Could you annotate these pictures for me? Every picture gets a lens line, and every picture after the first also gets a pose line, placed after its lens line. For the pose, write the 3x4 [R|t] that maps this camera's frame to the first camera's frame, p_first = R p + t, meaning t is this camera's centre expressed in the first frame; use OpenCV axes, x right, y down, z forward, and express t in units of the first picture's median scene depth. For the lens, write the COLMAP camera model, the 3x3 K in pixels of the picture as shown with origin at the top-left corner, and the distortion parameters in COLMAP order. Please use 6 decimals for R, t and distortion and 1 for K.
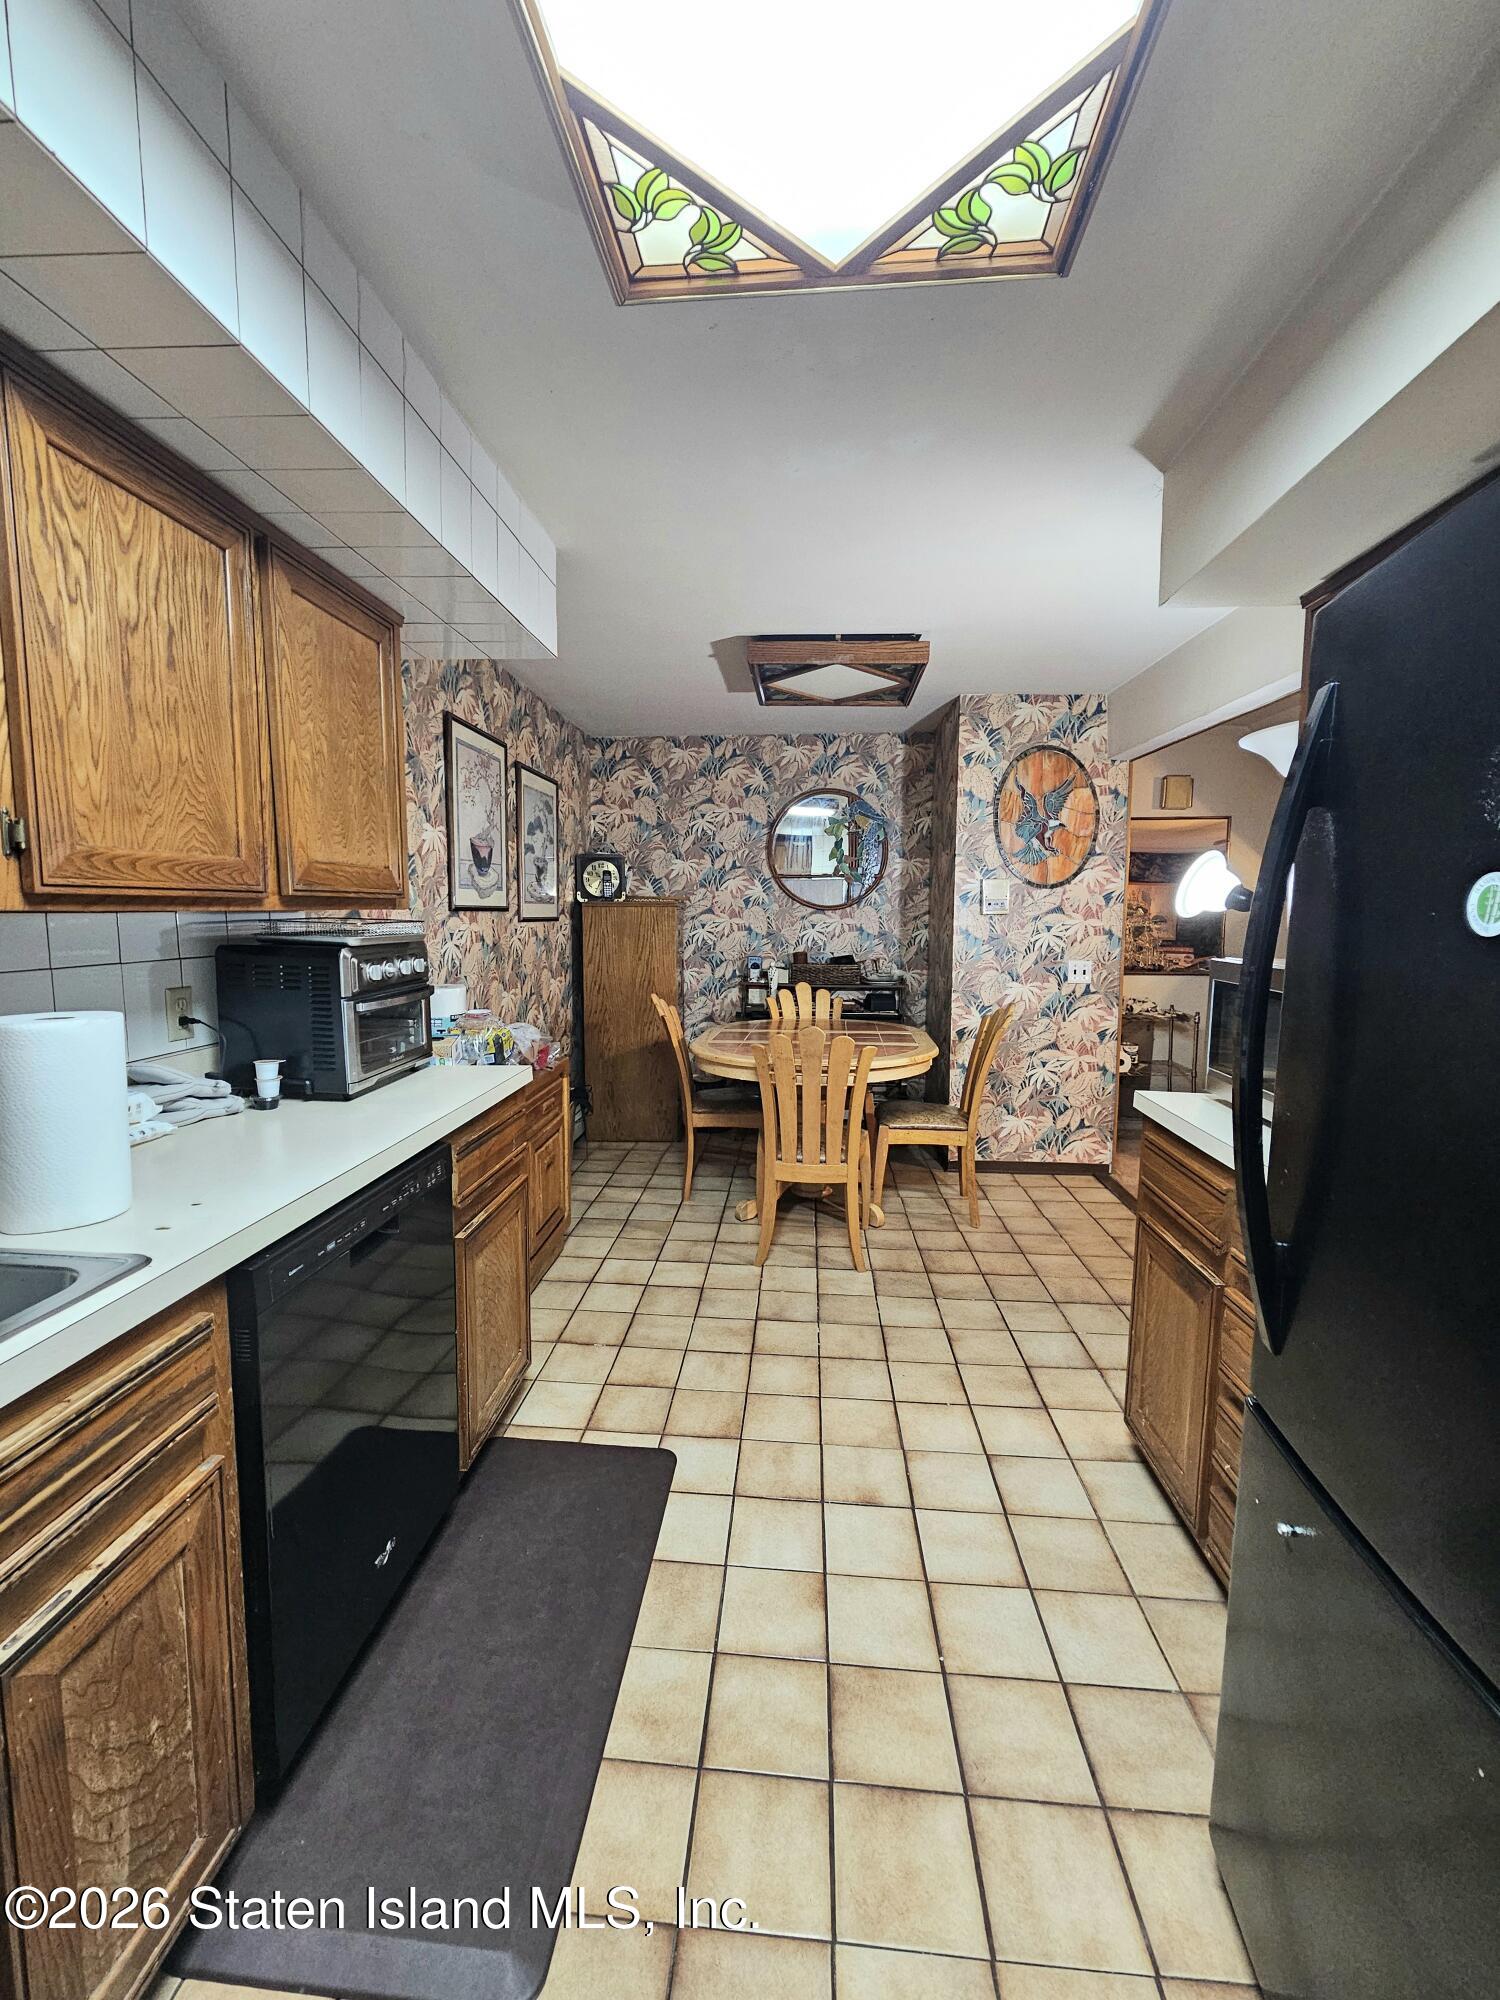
lens RADIAL K [[817.9, 0, 736.5], [0, 817.9, 999.2], [0, 0, 1]] dist [-0.001729, 0.000113]
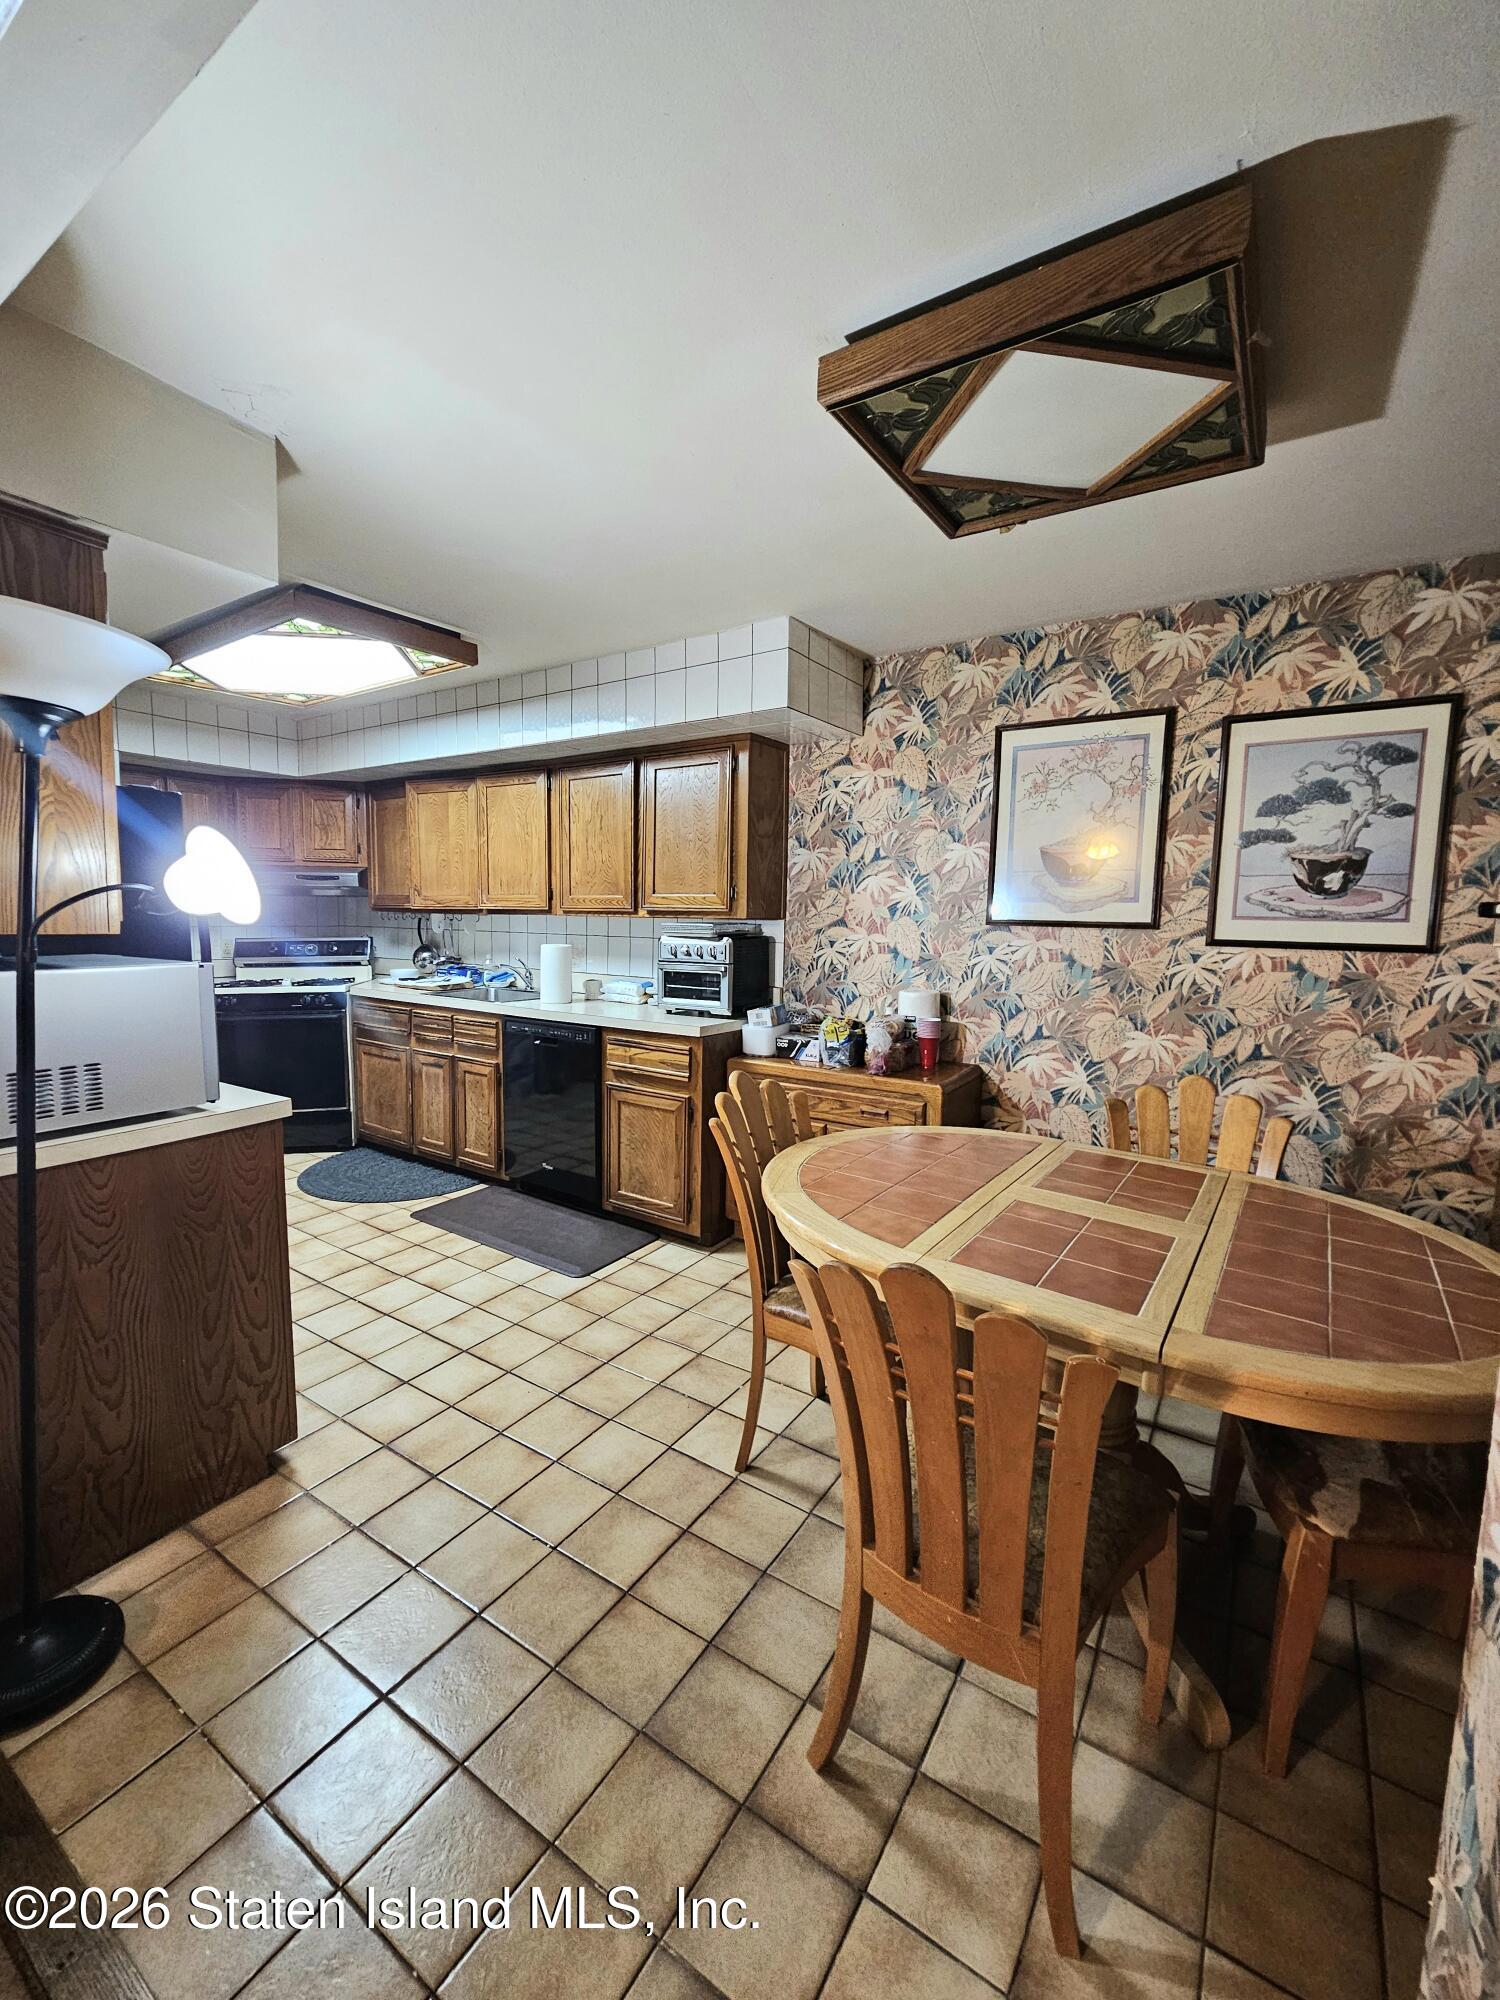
lens RADIAL K [[817.9, 0, 732.5], [0, 817.9, 996.9], [0, 0, 1]] dist [-0.001729, 0.000113]
pose [[-0.486024, 0.073938, -0.870812, 0.782312], [-0.112419, 0.982848, 0.146194, -0.150523], [0.866685, 0.168949, -0.469376, 1.381665]]
